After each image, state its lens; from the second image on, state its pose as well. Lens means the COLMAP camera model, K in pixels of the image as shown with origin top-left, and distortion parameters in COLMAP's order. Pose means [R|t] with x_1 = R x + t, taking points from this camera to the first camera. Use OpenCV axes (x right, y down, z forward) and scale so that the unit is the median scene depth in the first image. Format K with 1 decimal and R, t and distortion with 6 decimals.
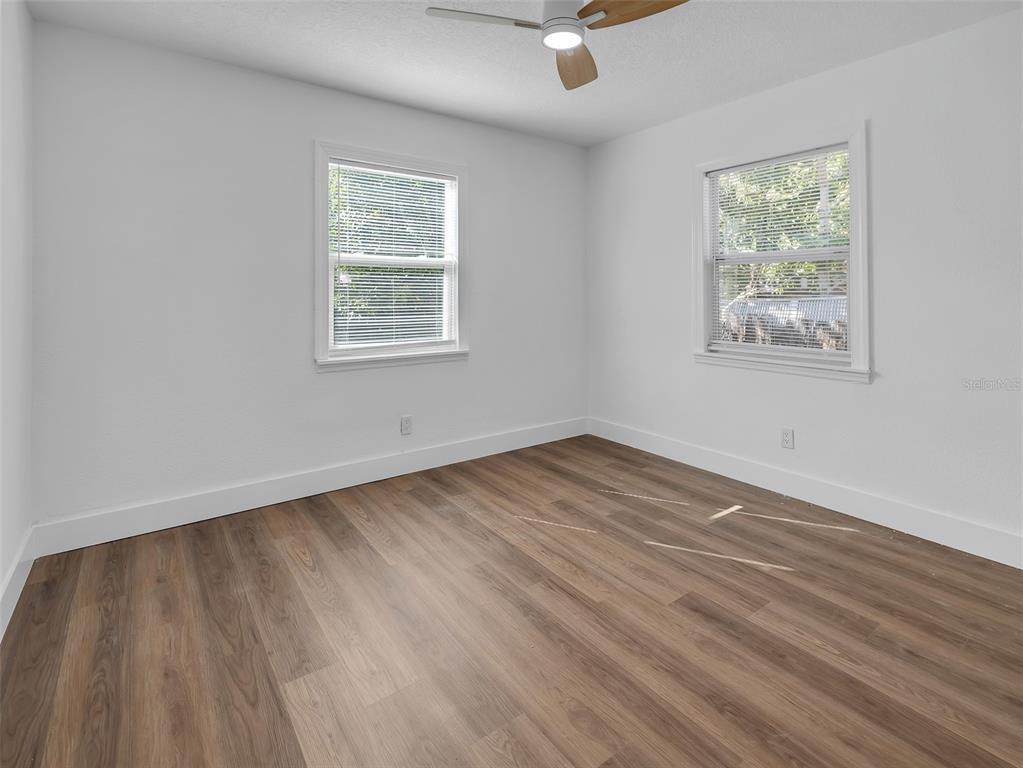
lens RADIAL K [[494.4, 0, 511.6], [0, 494.4, 387.9], [0, 0, 1]] dist [0.001436, -0.000431]
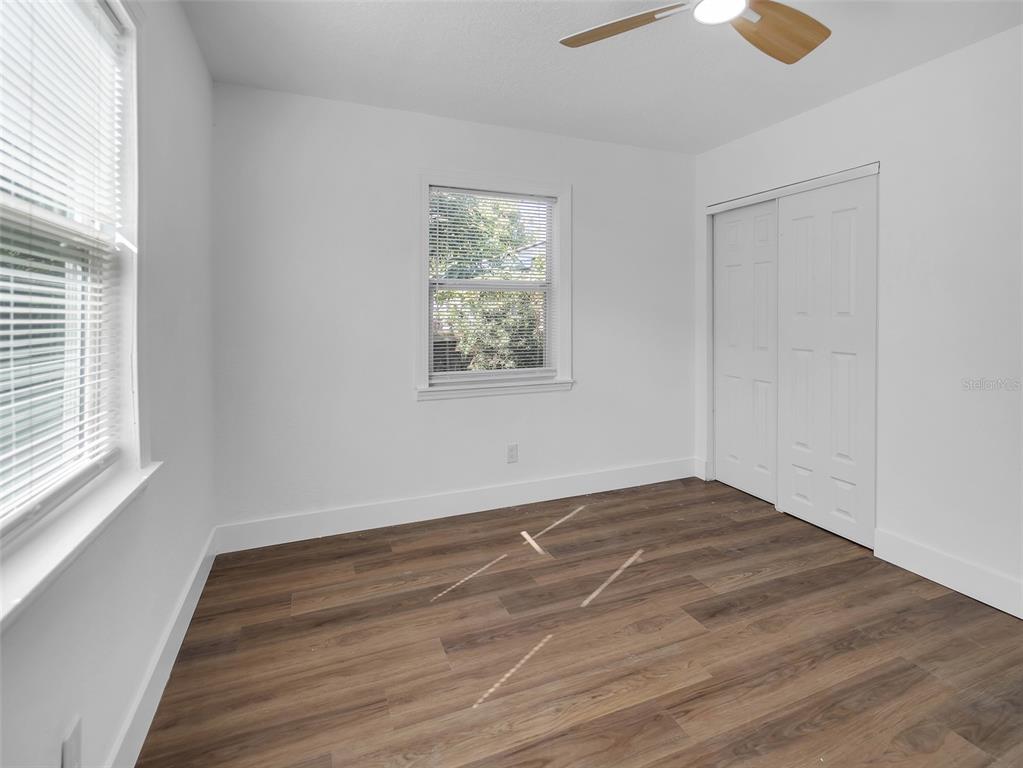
lens RADIAL K [[494.4, 0, 516.2], [0, 494.4, 378.9], [0, 0, 1]] dist [0.001436, -0.000431]
pose [[0.238783, -0.119882, 0.963645, -0.602639], [0.188719, 0.979159, 0.075049, -0.179687], [-0.952559, 0.163938, 0.256430, 0.915637]]
